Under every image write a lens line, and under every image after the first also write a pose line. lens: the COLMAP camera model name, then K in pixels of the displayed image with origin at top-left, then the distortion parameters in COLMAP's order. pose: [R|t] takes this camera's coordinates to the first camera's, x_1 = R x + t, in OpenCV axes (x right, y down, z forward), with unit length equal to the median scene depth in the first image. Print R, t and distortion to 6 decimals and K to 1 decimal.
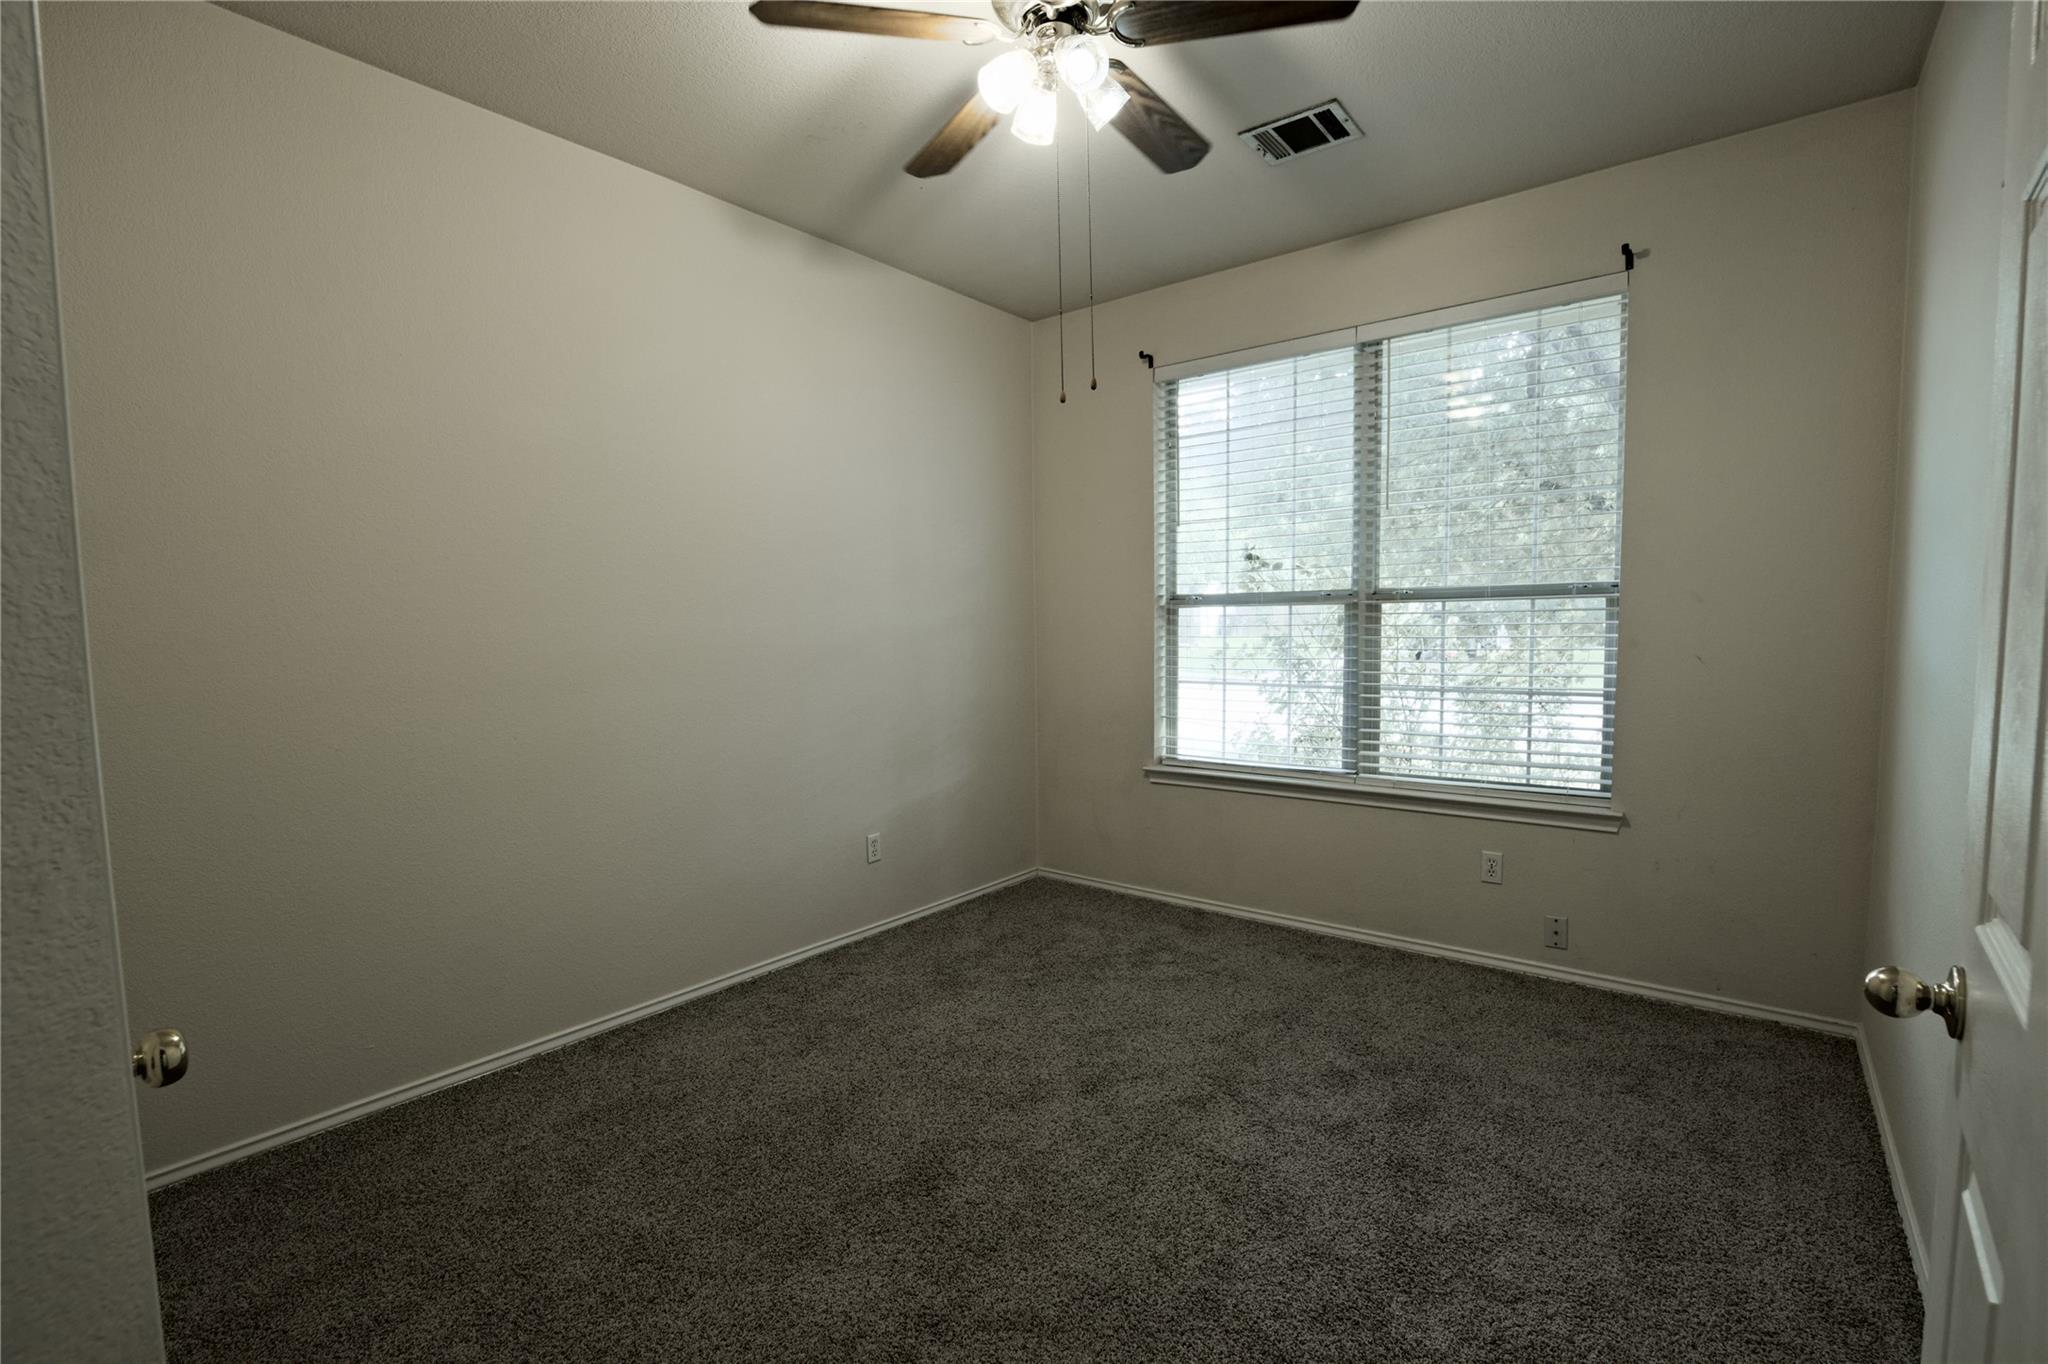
lens RADIAL K [[915.9, 0, 1029.1], [0, 915.9, 693.7], [0, 0, 1]] dist [-0.001926, 0.001434]
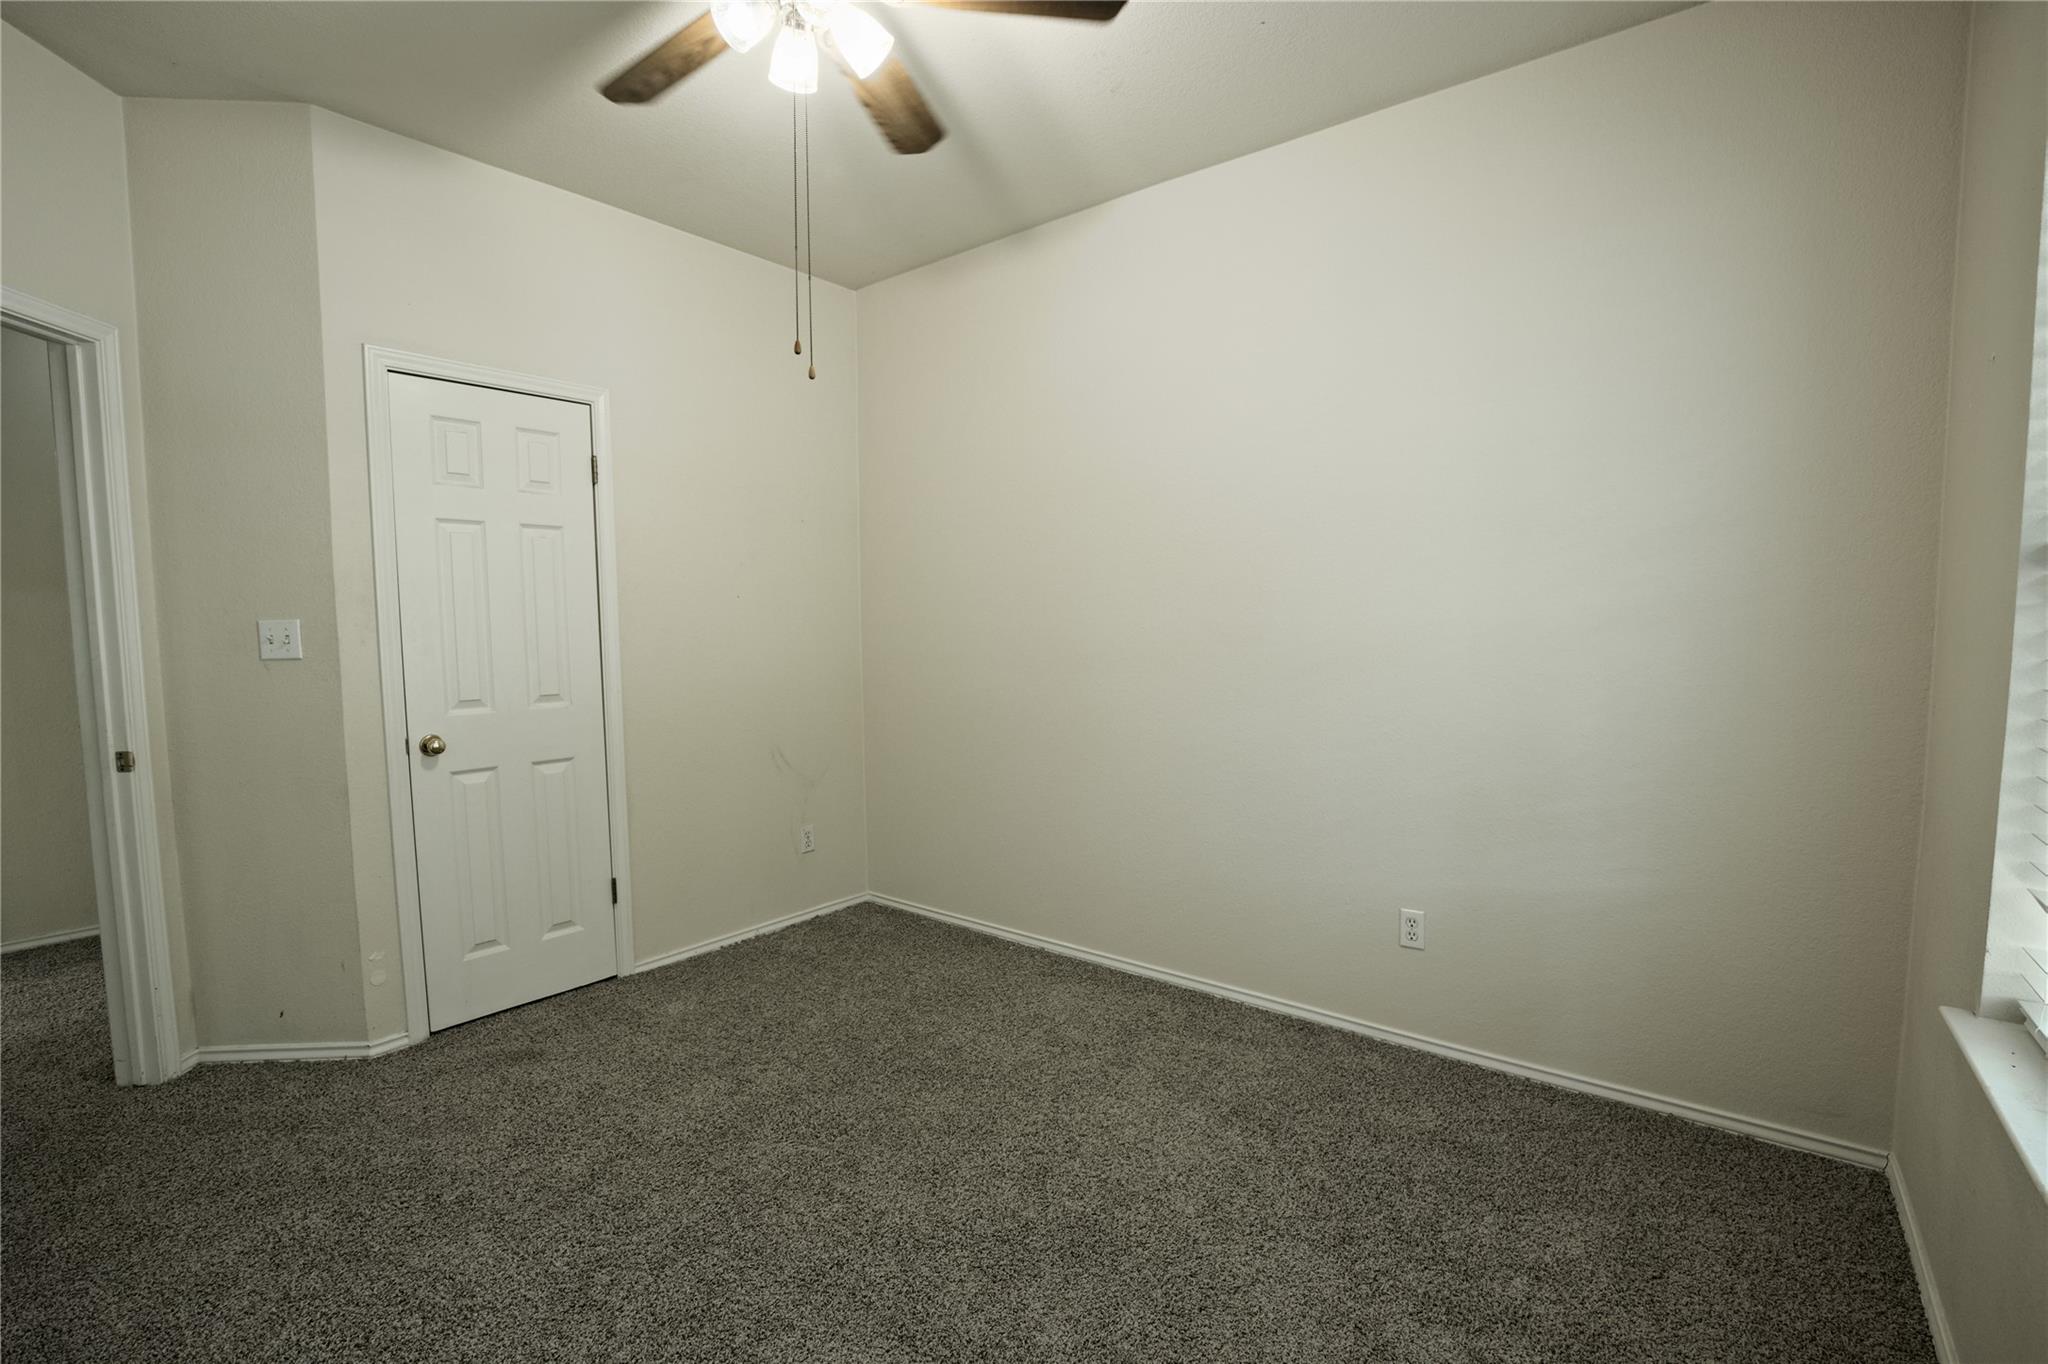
lens RADIAL K [[915.9, 0, 1020.0], [0, 915.9, 688.8], [0, 0, 1]] dist [-0.001926, 0.001434]
pose [[0.010973, 0.085603, -0.996269, 0.656526], [-0.068917, 0.994024, 0.084651, -0.073098], [0.997562, 0.067731, 0.016807, 0.830696]]
